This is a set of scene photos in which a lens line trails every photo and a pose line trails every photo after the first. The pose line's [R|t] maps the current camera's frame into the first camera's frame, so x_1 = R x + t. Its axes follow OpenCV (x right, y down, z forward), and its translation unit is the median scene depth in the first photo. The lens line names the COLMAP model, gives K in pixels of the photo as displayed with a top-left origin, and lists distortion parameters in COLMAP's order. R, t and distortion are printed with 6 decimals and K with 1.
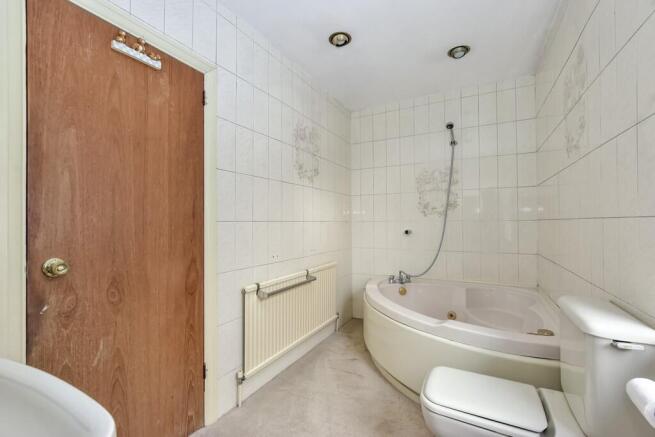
lens RADIAL K [[290.3, 0, 329.4], [0, 290.3, 218.3], [0, 0, 1]] dist [-0.003756, 0.000159]
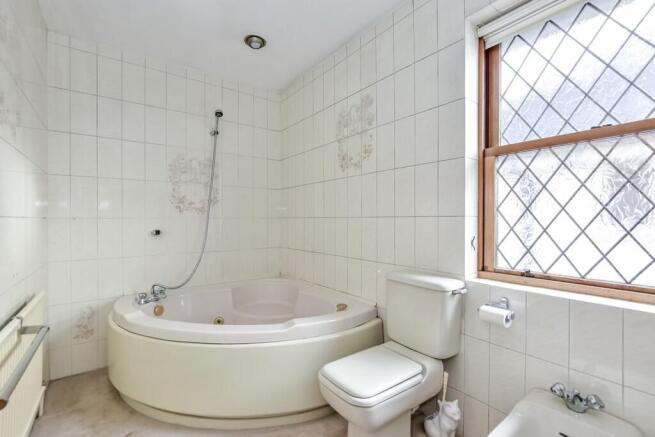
lens RADIAL K [[290.3, 0, 329.1], [0, 290.3, 221.2], [0, 0, 1]] dist [-0.003756, 0.000159]
pose [[0.429313, -0.001746, 0.903154, -0.243130], [-0.013176, 0.999880, 0.008196, 0.005203], [-0.903060, -0.015418, 0.429238, 0.278552]]
